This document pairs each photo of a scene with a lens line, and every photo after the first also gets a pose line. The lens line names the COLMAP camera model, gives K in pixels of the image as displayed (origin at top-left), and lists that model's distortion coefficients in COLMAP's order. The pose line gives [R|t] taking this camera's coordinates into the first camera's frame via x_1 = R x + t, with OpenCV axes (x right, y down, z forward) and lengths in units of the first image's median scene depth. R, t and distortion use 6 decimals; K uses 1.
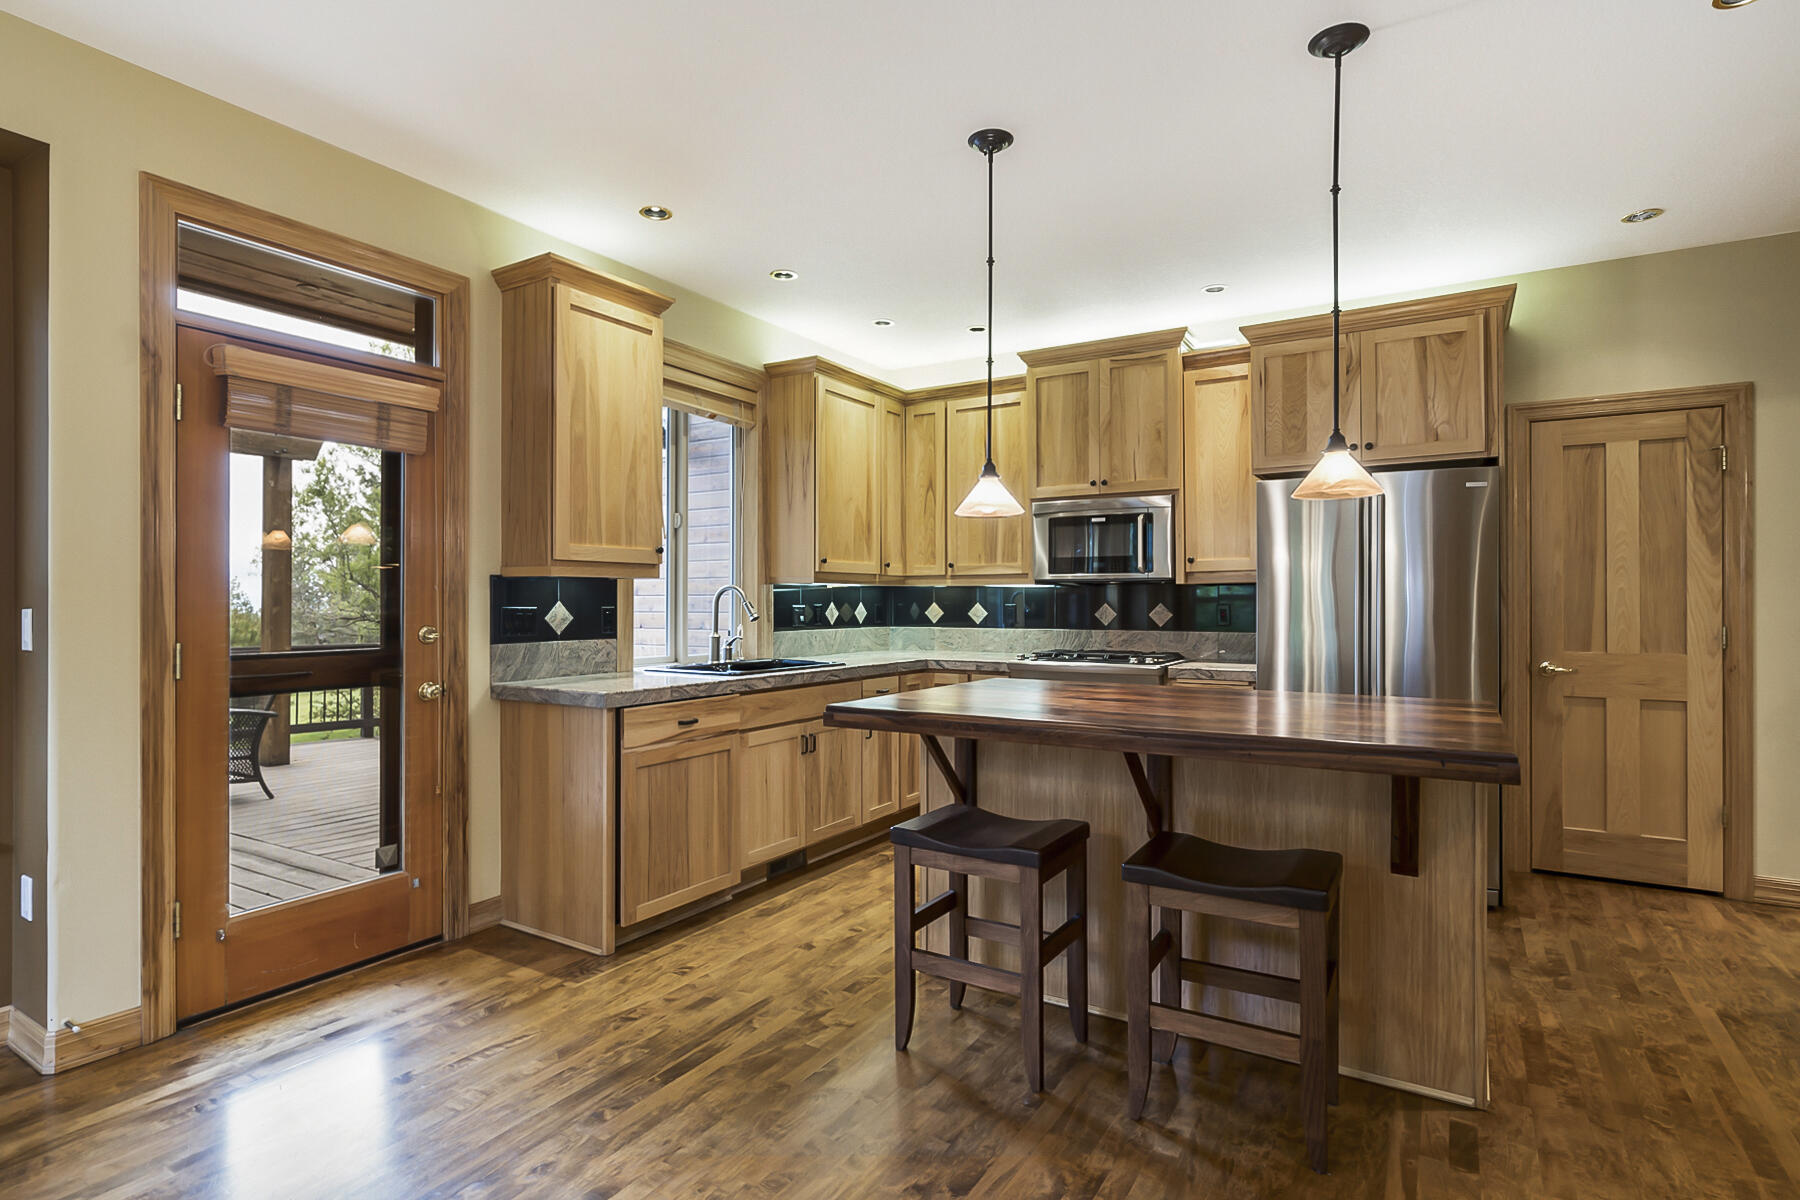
lens RADIAL K [[907.3, 0, 905.7], [0, 907.3, 594.8], [0, 0, 1]] dist [-0.009654, 0.004073]
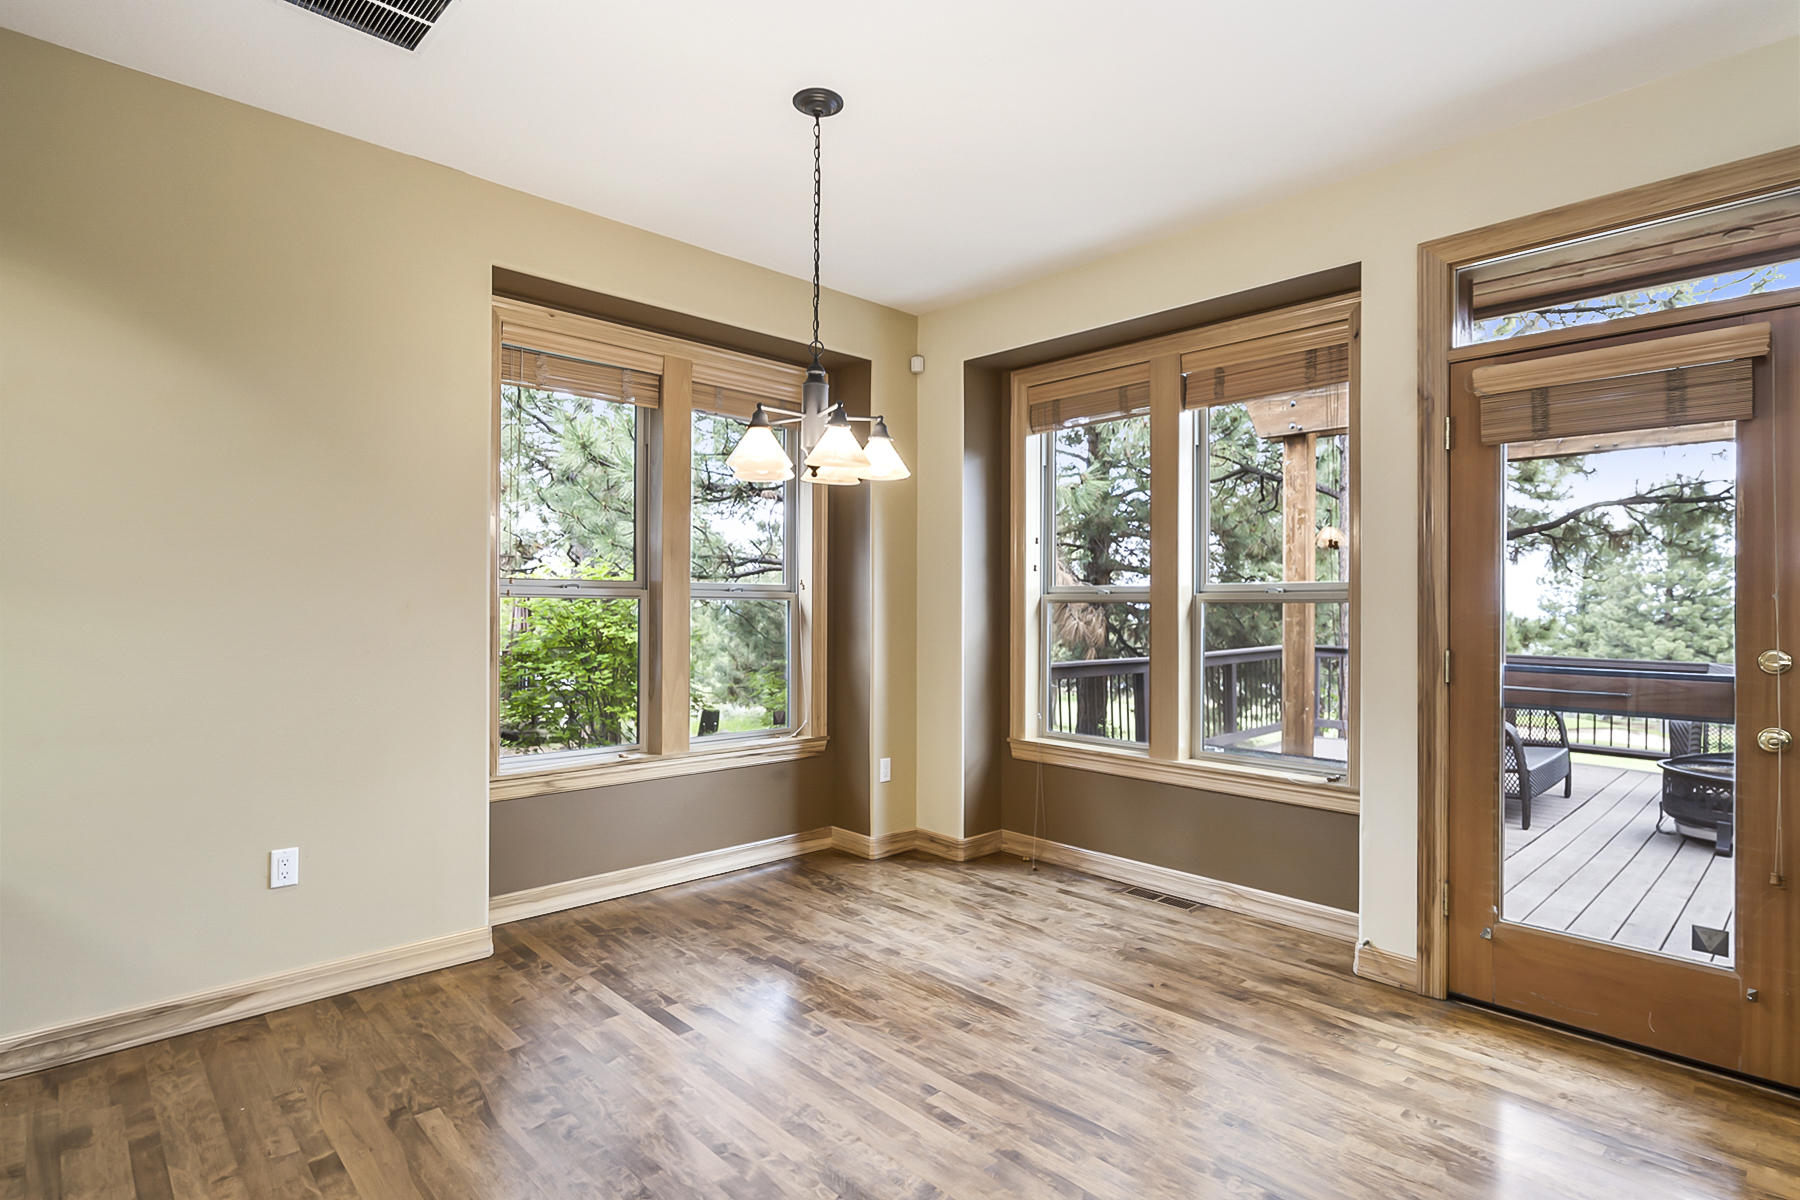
lens RADIAL K [[907.3, 0, 910.9], [0, 907.3, 604.9], [0, 0, 1]] dist [-0.009654, 0.004073]
pose [[-0.262210, -0.002576, -0.965008, 0.252530], [-0.002392, 0.999995, -0.002020, 0.000642], [0.965008, 0.001779, -0.262214, 0.373348]]
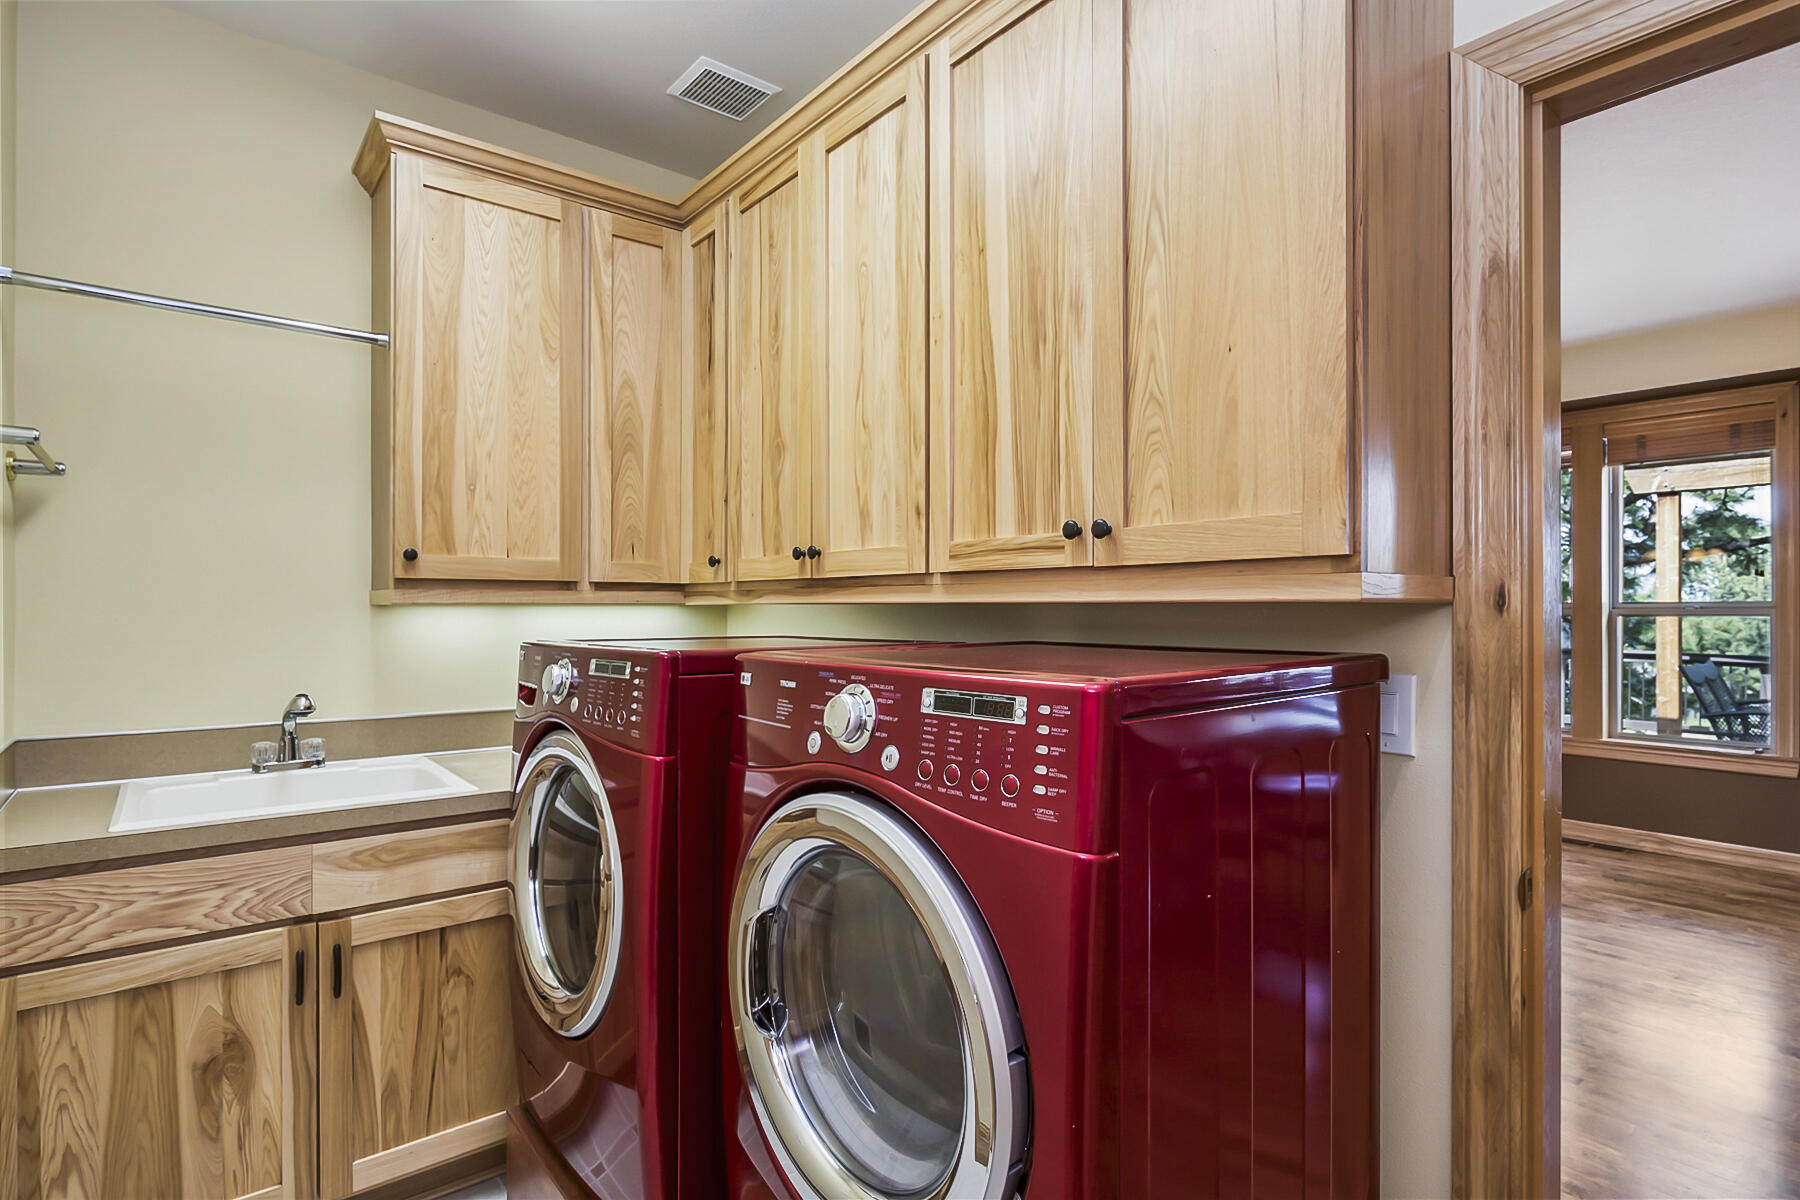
lens RADIAL K [[907.3, 0, 897.2], [0, 907.3, 605.6], [0, 0, 1]] dist [-0.009654, 0.004073]
pose [[-0.346788, -0.000189, -0.937943, 0.699083], [0.002795, 0.999995, -0.001234, -0.018778], [0.937939, -0.003049, -0.346786, -0.039063]]
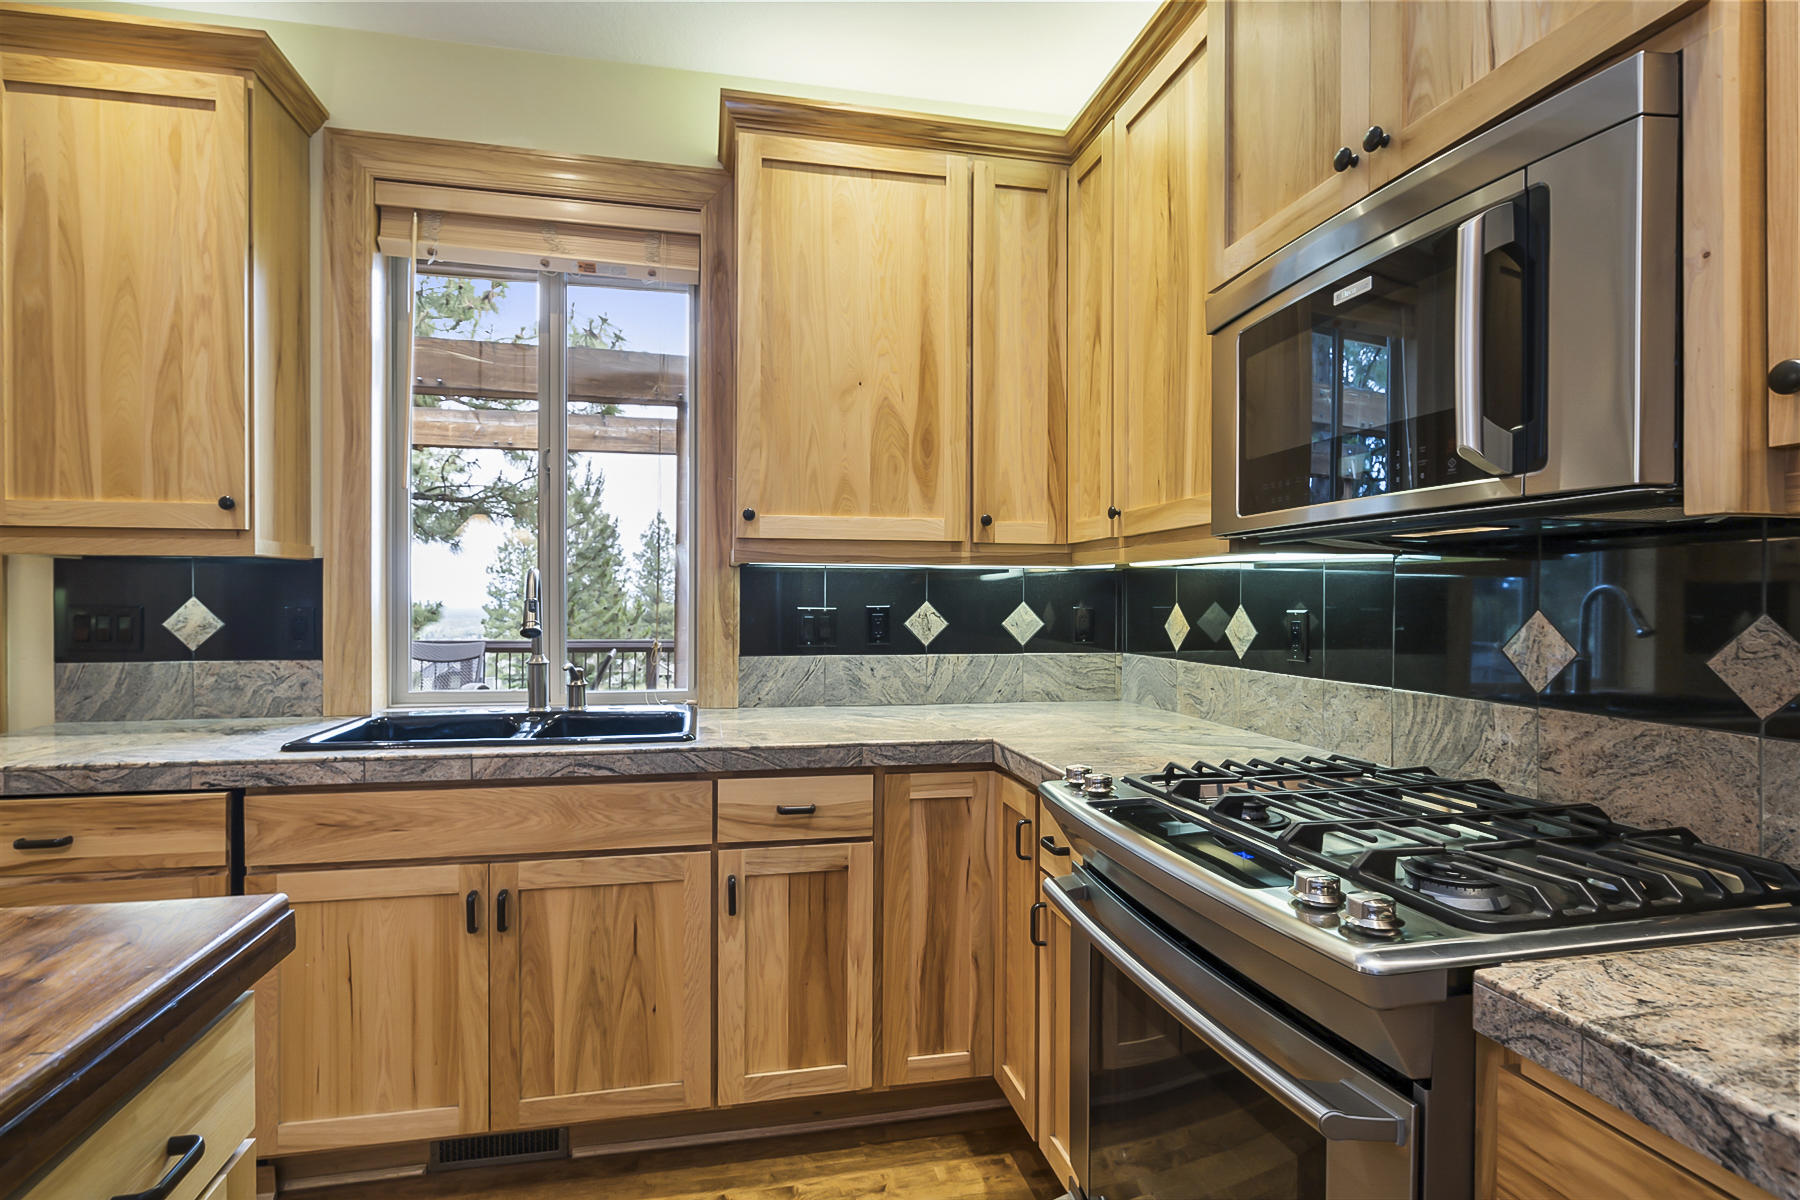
lens RADIAL K [[907.3, 0, 895.3], [0, 907.3, 604.3], [0, 0, 1]] dist [-0.009654, 0.004073]
pose [[0.684694, 0.008788, -0.728778, 0.327813], [0.000621, 0.999920, 0.012641, 0.003763], [0.728831, -0.009108, 0.684633, 0.760746]]
